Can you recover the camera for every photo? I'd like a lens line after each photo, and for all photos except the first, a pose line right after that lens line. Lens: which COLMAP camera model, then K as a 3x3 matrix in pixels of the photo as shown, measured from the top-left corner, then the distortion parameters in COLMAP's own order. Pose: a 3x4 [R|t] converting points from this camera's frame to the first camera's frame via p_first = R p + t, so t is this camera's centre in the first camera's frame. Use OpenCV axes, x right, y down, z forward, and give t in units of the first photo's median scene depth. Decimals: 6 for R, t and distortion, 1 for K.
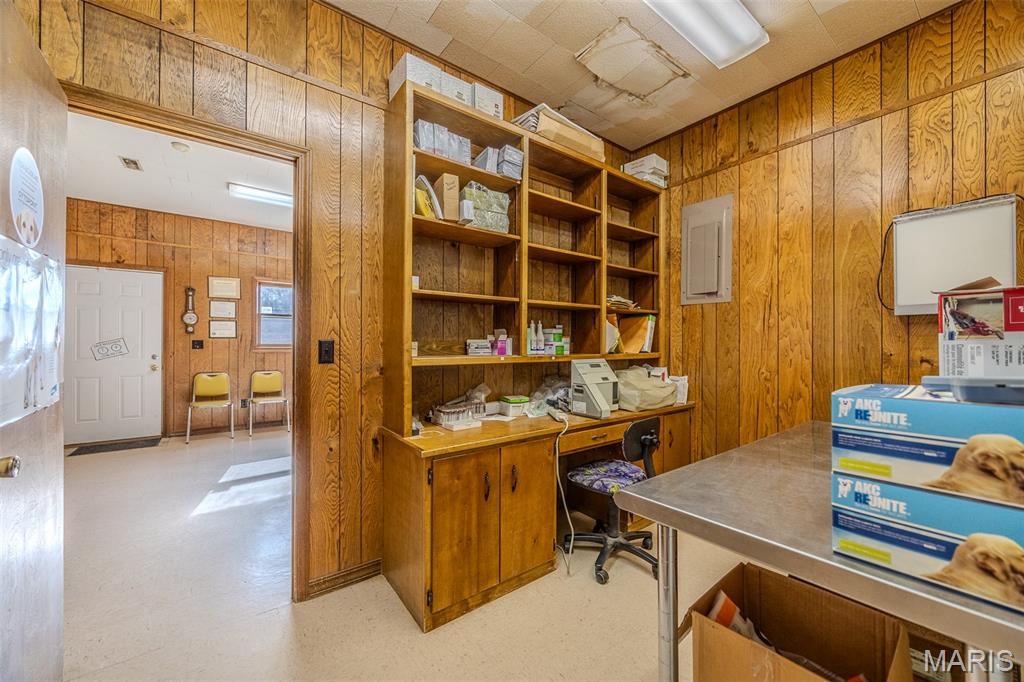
lens RADIAL K [[390.2, 0, 517.1], [0, 390.2, 339.9], [0, 0, 1]] dist [-0.005269, 0.000468]
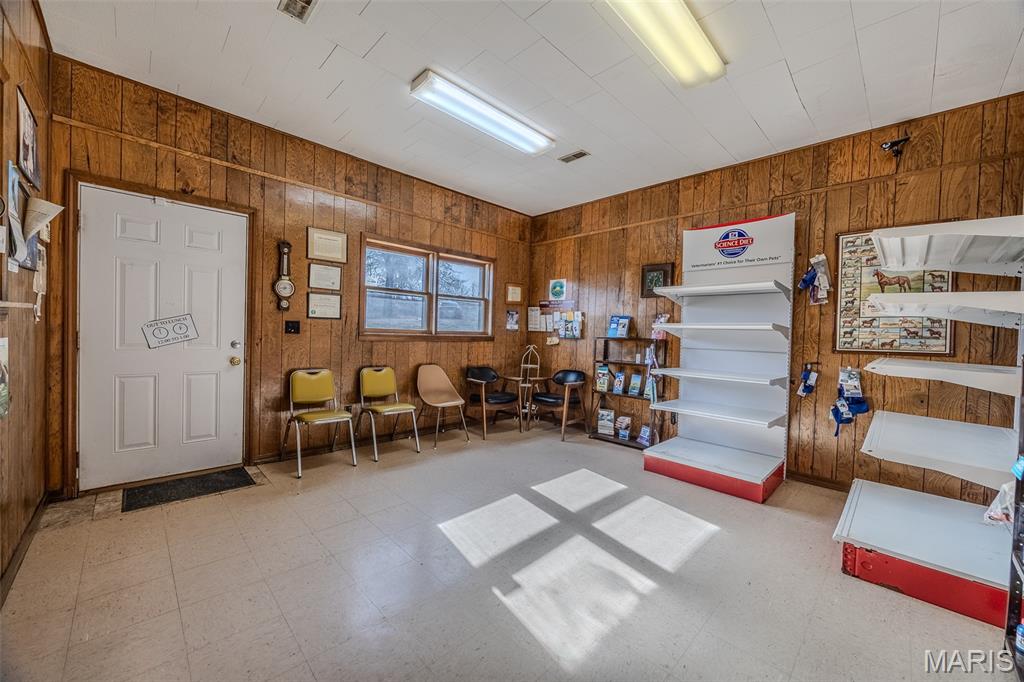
lens RADIAL K [[390.2, 0, 514.2], [0, 390.2, 340.6], [0, 0, 1]] dist [-0.005269, 0.000468]
pose [[0.990967, 0.026367, 0.131489, -0.699971], [-0.030548, 0.999087, 0.029881, 0.004173], [-0.130581, -0.033628, 0.990867, 0.368506]]
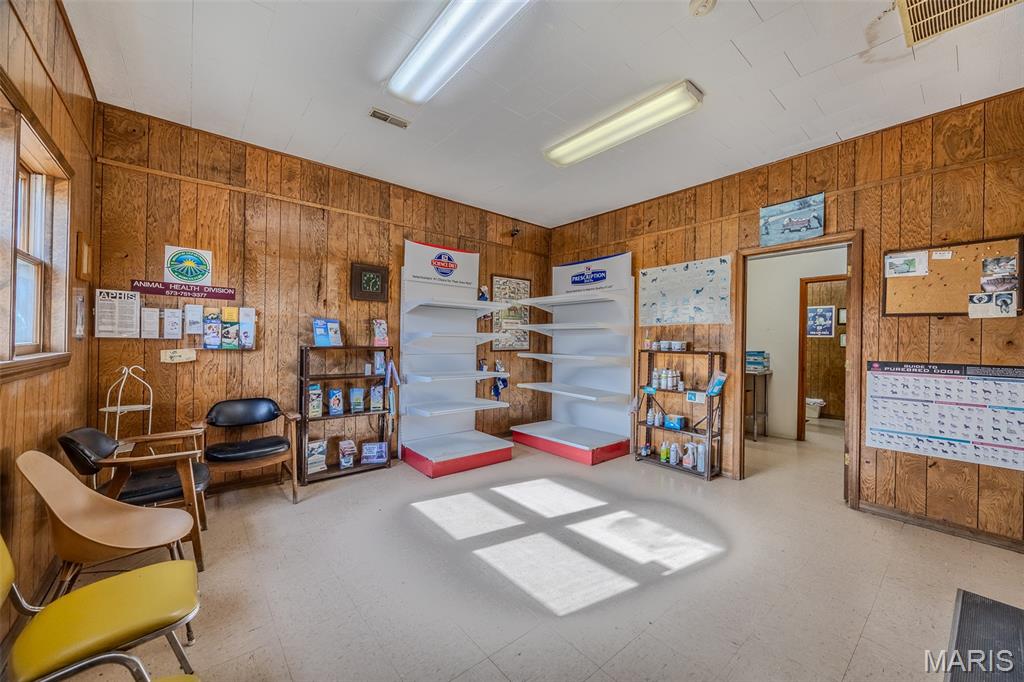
lens RADIAL K [[390.2, 0, 517.8], [0, 390.2, 342.1], [0, 0, 1]] dist [-0.005269, 0.000468]
pose [[-0.059724, -0.002257, 0.998212, -1.188378], [-0.022912, 0.999737, 0.000890, -0.000227], [-0.997952, -0.022818, -0.059760, 1.079636]]
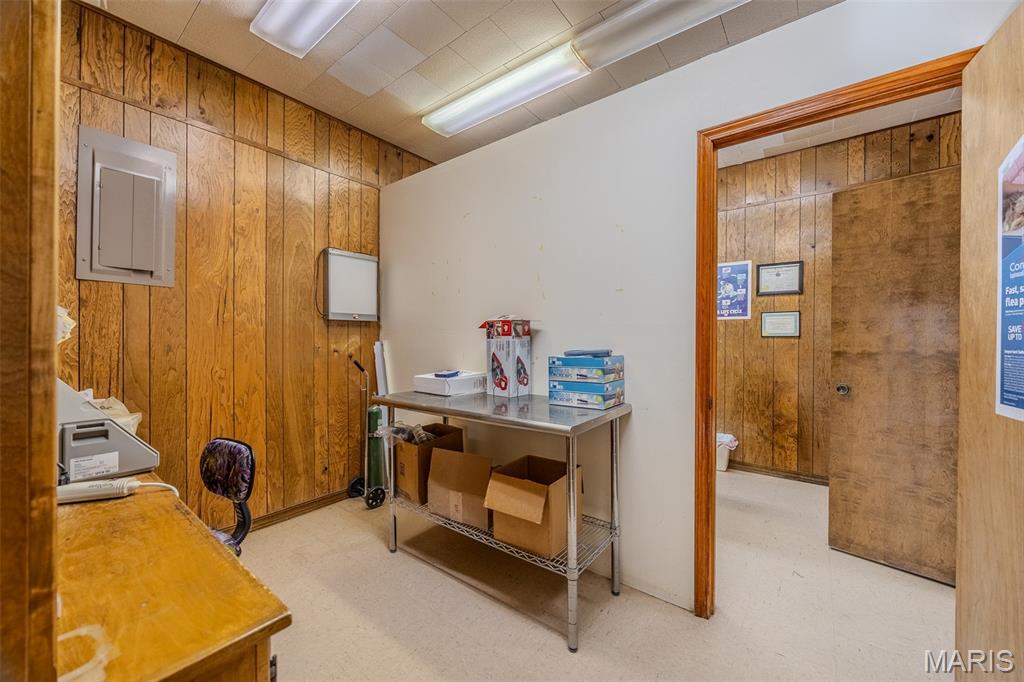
lens RADIAL K [[390.2, 0, 516.5], [0, 390.2, 340.7], [0, 0, 1]] dist [-0.005269, 0.000468]
pose [[-0.267597, -0.007985, 0.963498, -0.260056], [-0.011117, 0.999925, 0.005199, -0.000145], [-0.963467, -0.009321, -0.267665, 0.334622]]
